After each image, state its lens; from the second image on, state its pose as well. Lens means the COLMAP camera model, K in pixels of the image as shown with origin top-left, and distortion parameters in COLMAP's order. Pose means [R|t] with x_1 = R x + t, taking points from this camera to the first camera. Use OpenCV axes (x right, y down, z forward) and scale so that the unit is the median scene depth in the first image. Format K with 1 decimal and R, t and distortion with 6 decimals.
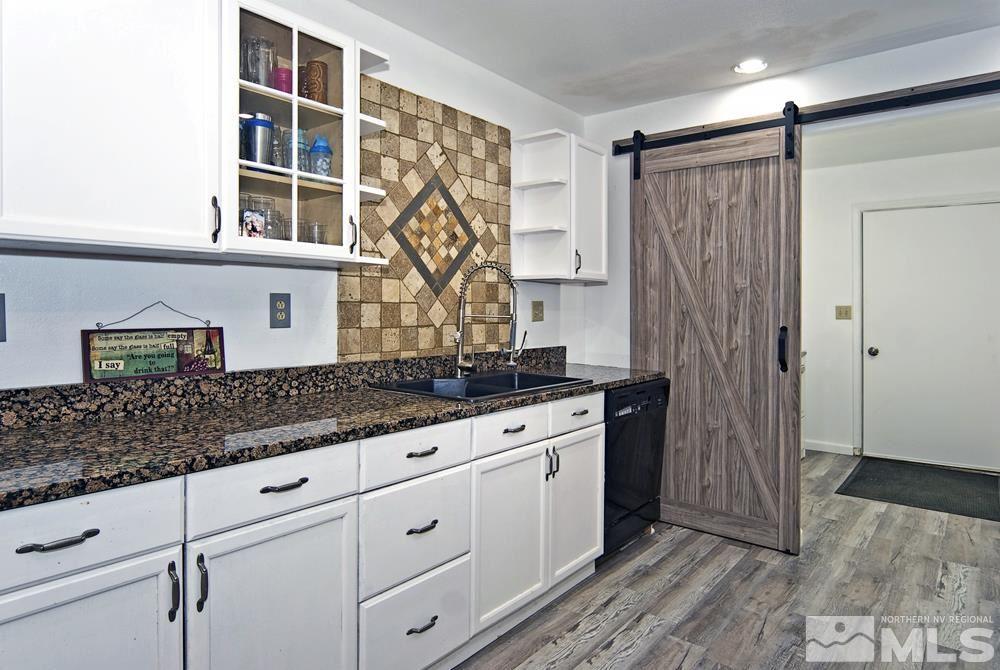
lens RADIAL K [[592.5, 0, 498.9], [0, 592.5, 307.8], [0, 0, 1]] dist [-0.000549, 0.000184]
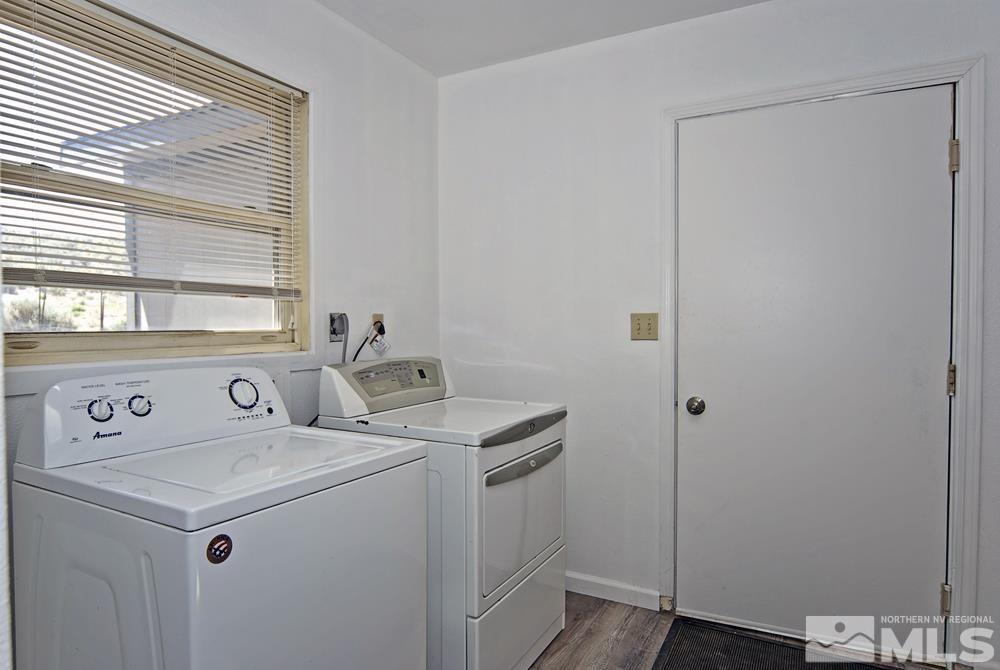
lens RADIAL K [[587.6, 0, 500.0], [0, 587.6, 335.0], [0, 0, 1]] dist [-0.000340, 0.000778]
pose [[0.982814, -0.008583, 0.184399, 0.556292], [0.003489, 0.999604, 0.027931, 0.001062], [-0.184565, -0.026807, 0.982455, 0.801964]]
